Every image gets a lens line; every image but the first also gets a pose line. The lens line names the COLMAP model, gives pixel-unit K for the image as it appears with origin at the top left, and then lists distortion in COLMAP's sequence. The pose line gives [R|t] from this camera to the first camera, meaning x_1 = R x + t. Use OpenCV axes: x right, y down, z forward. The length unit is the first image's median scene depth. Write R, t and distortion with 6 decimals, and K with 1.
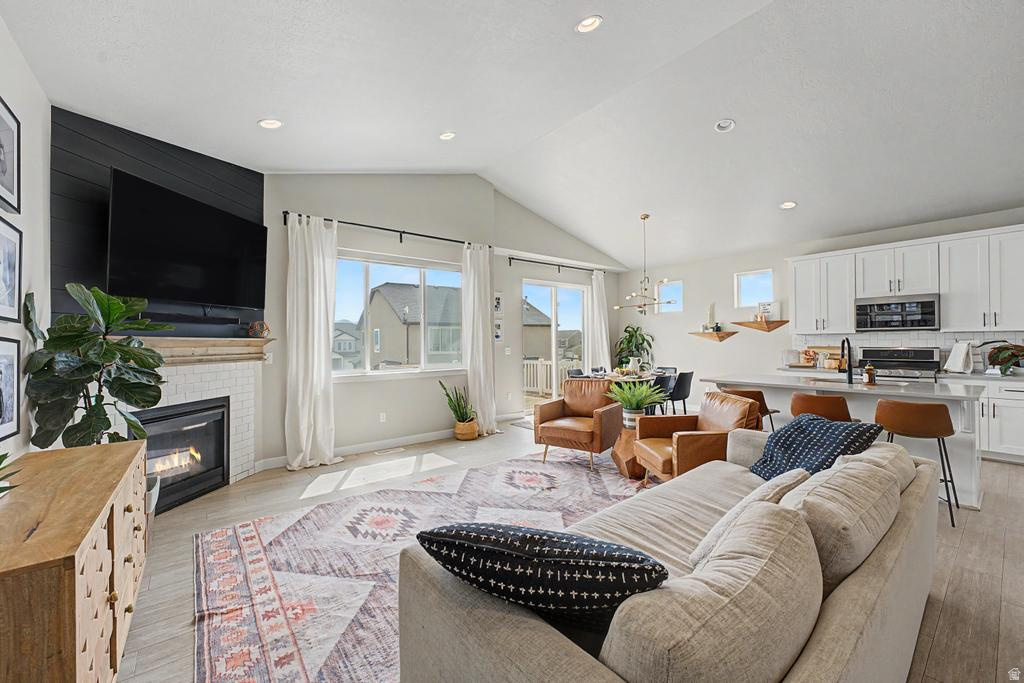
lens RADIAL K [[411.3, 0, 512.0], [0, 411.3, 341.5], [0, 0, 1]] dist [-0.002429, 0.000087]
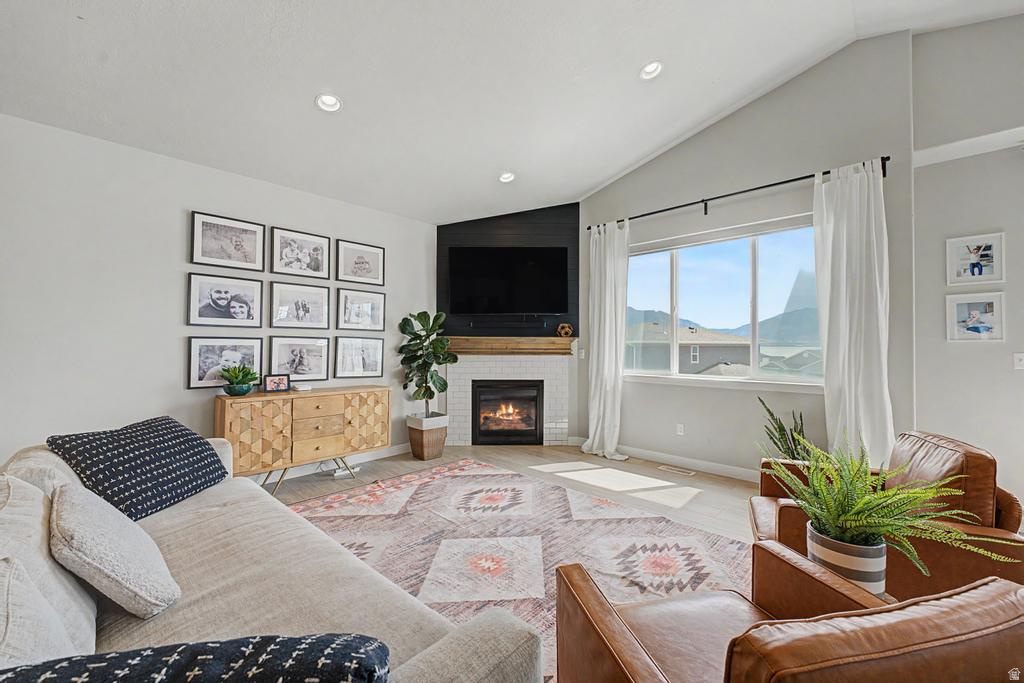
lens RADIAL K [[411.3, 0, 512.0], [0, 411.3, 341.5], [0, 0, 1]] dist [-0.002429, 0.000087]
pose [[0.116955, -0.003992, -0.993129, 0.643543], [-0.005249, 0.999975, -0.004638, 0.012372], [0.993123, 0.005755, 0.116931, 0.736937]]
